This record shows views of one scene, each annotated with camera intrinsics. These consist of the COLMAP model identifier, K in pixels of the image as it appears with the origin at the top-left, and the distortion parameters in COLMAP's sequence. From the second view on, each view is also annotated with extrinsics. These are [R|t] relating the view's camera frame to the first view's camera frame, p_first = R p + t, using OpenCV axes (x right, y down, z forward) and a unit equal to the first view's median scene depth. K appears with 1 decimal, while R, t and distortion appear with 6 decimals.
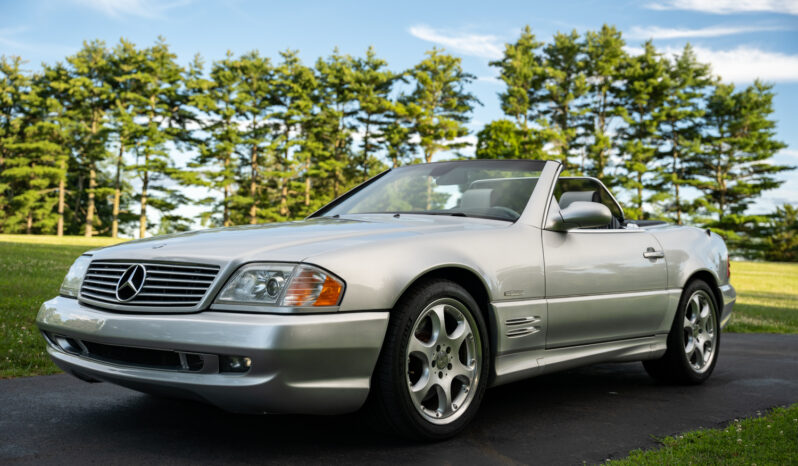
lens RADIAL K [[969.1, 0, 399.0], [0, 969.1, 233.0], [0, 0, 1]] dist [-0.008189, 0.403833]
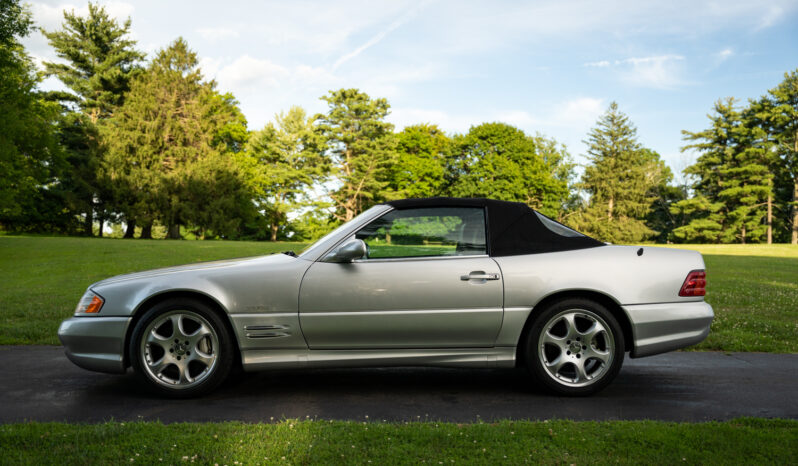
lens RADIAL K [[810.3, 0, 399.0], [0, 810.3, 233.0], [0, 0, 1]] dist [0.004205, 0.003200]
pose [[0.625252, -0.043068, -0.779234, 0.133833], [0.037305, 0.998984, -0.025281, -0.001330], [0.779531, -0.013262, 0.626223, 0.044886]]
